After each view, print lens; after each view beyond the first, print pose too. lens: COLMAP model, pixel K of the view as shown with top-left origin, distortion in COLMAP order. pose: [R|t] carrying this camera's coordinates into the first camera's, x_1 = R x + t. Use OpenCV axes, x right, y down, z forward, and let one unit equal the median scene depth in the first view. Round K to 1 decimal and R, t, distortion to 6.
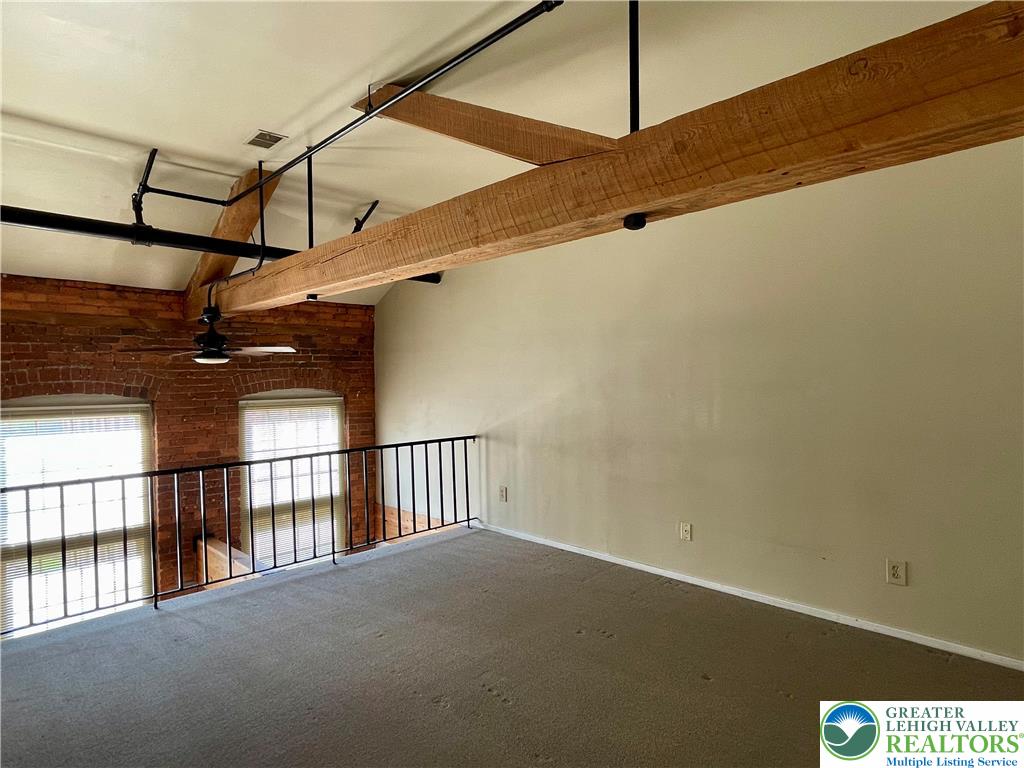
lens RADIAL K [[571.8, 0, 512.4], [0, 571.8, 386.7], [0, 0, 1]] dist [-0.002836, -0.003527]
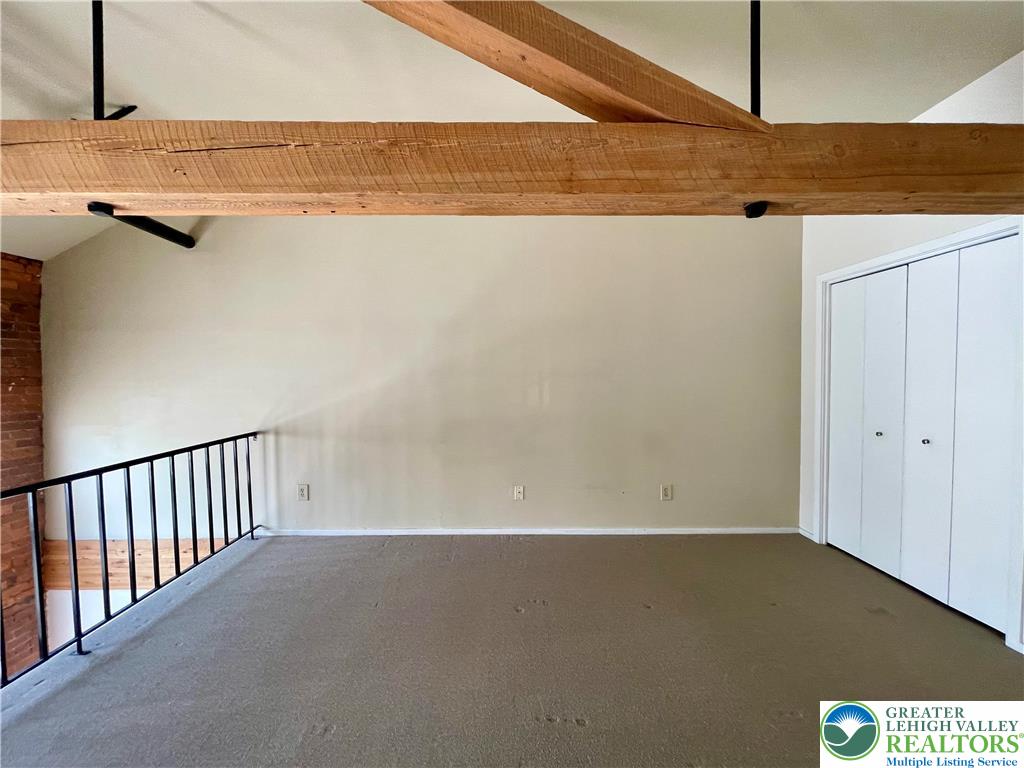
lens RADIAL K [[412.4, 0, 510.9], [0, 412.4, 384.9], [0, 0, 1]] dist [-0.000034, -0.000105]
pose [[0.704105, -0.005243, 0.710076, -0.268923], [0.004311, 0.999986, 0.003109, 0.015254], [-0.710083, 0.000872, 0.704118, 0.315864]]
